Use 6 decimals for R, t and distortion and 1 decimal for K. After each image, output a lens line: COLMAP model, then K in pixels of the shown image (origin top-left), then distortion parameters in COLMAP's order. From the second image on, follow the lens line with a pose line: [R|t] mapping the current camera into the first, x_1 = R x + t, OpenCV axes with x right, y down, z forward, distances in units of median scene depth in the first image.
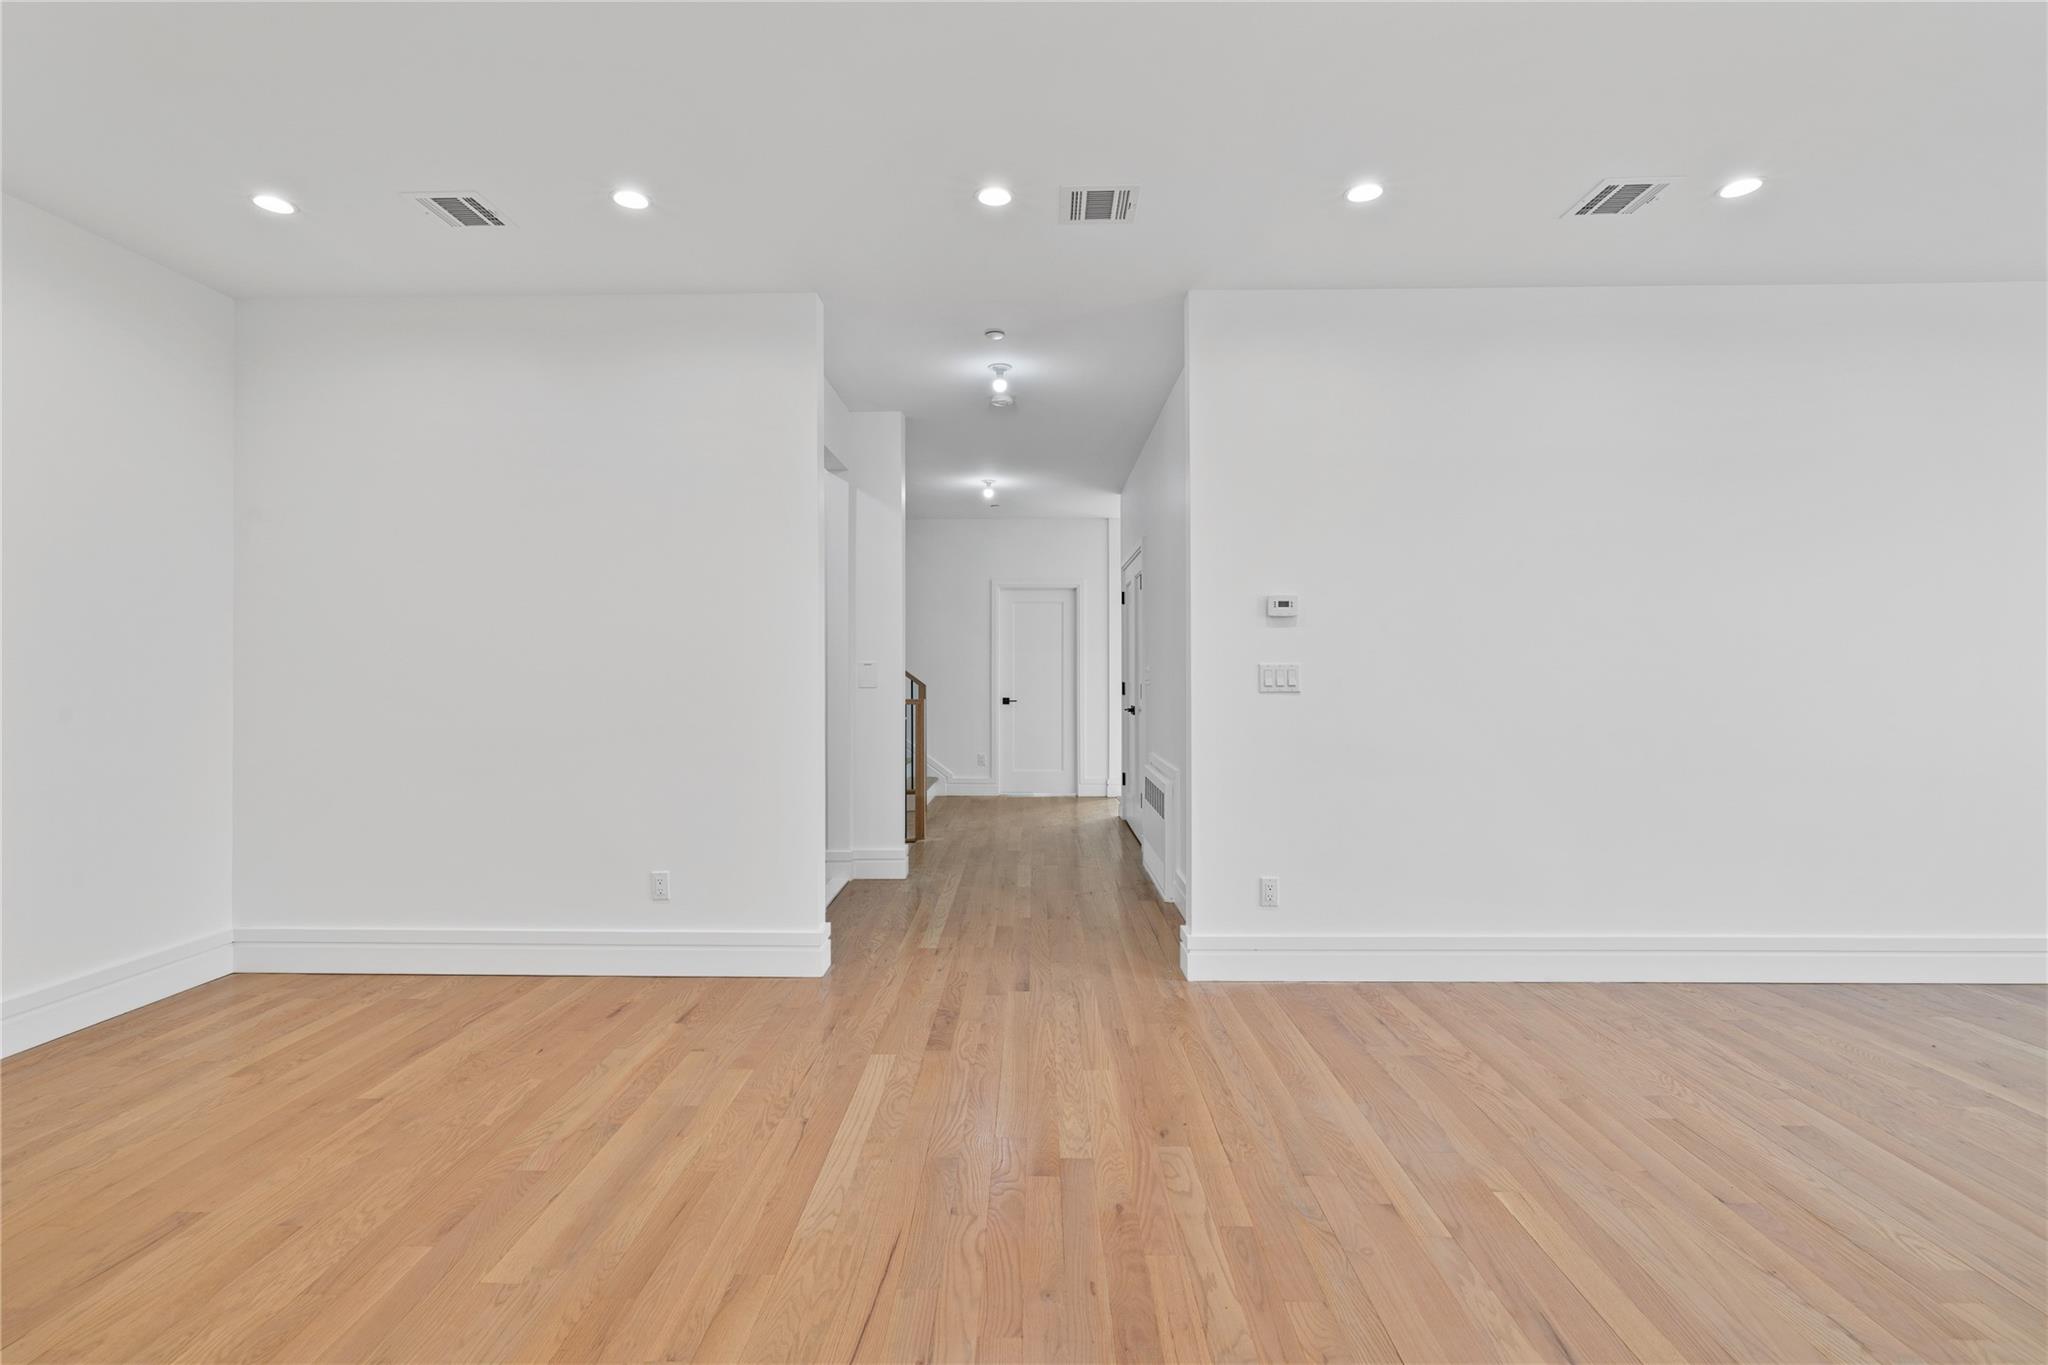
lens RADIAL K [[941.2, 0, 1018.8], [0, 941.2, 670.2], [0, 0, 1]] dist [-0.003687, -0.000250]
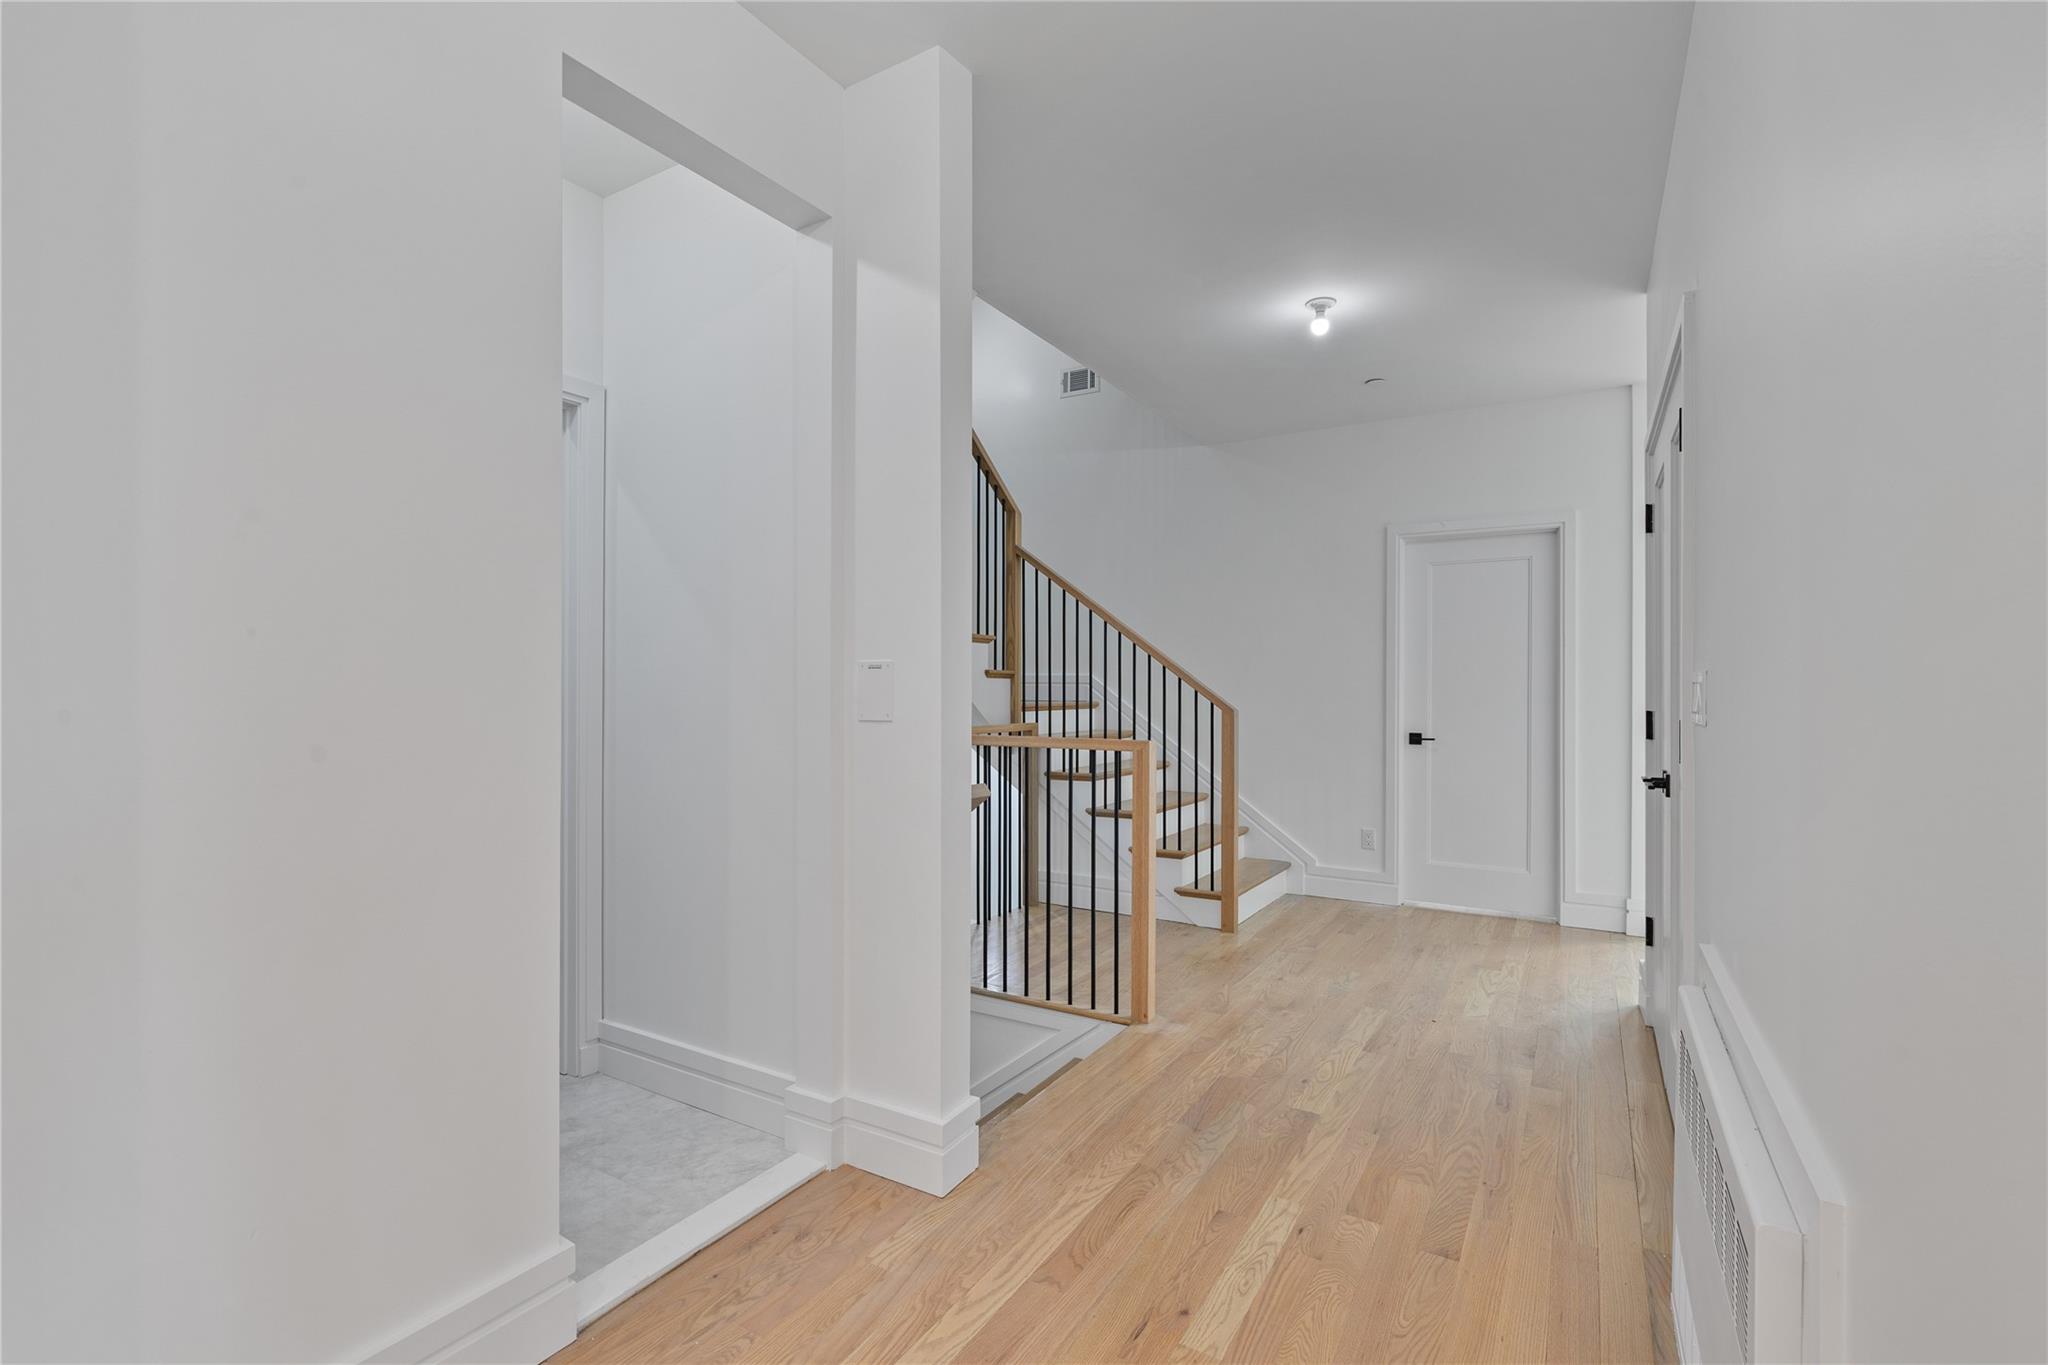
lens RADIAL K [[941.2, 0, 1027.0], [0, 941.2, 683.5], [0, 0, 1]] dist [-0.003687, -0.000250]
pose [[0.866888, 0.008210, -0.498436, 0.105782], [-0.007107, 0.999966, 0.004109, -0.001734], [0.498453, -0.000020, 0.866917, 0.637077]]
